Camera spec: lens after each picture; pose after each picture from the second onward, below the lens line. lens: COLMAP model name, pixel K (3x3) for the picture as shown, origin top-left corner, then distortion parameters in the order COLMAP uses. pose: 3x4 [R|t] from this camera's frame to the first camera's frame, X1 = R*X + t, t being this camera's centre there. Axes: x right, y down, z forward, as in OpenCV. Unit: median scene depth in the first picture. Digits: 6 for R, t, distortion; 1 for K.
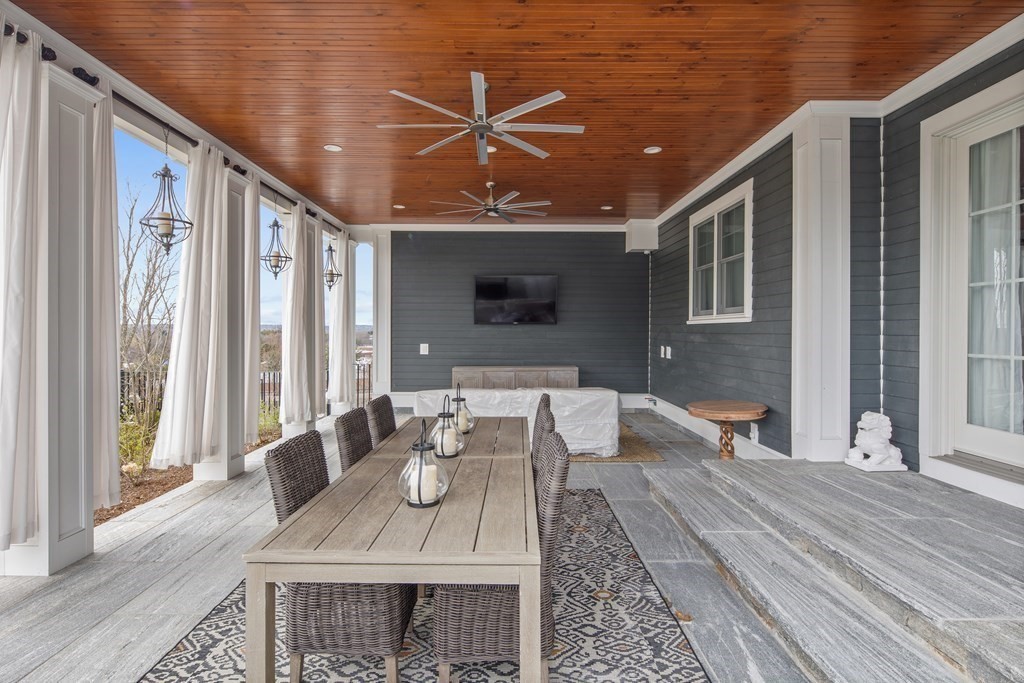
lens RADIAL K [[523.2, 0, 512.3], [0, 523.2, 336.3], [0, 0, 1]] dist [-0.016099, -0.001019]
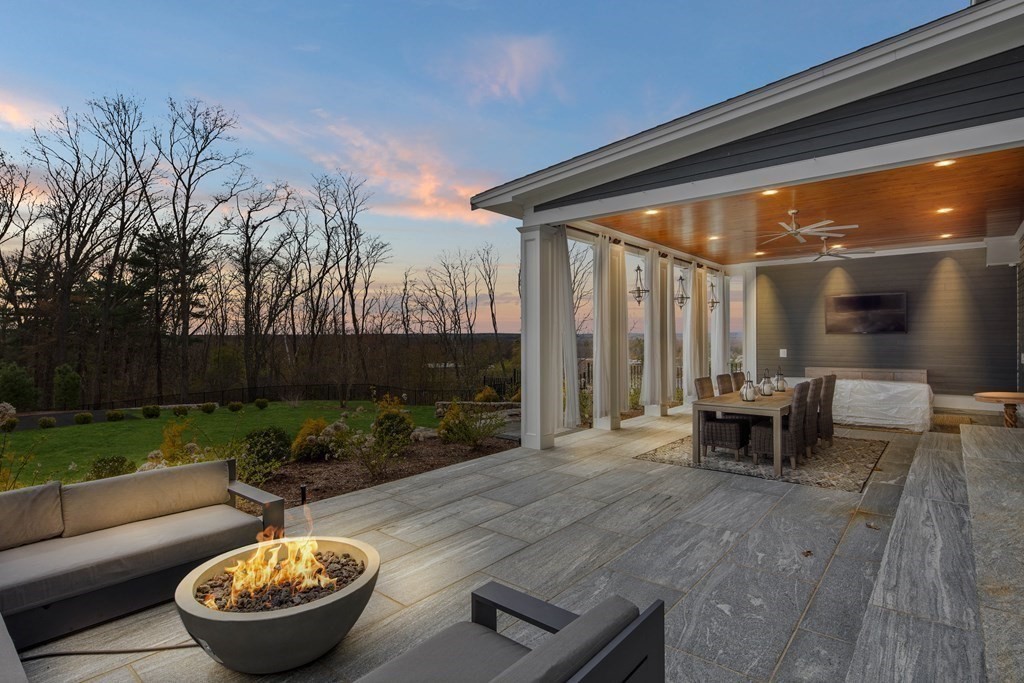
lens RADIAL K [[523.2, 0, 510.2], [0, 523.2, 341.4], [0, 0, 1]] dist [-0.016099, -0.001019]
pose [[0.766852, 0.004010, -0.641811, 0.227614], [-0.006325, 0.999979, -0.001309, 0.003381], [0.641793, 0.005063, 0.766862, -0.697589]]
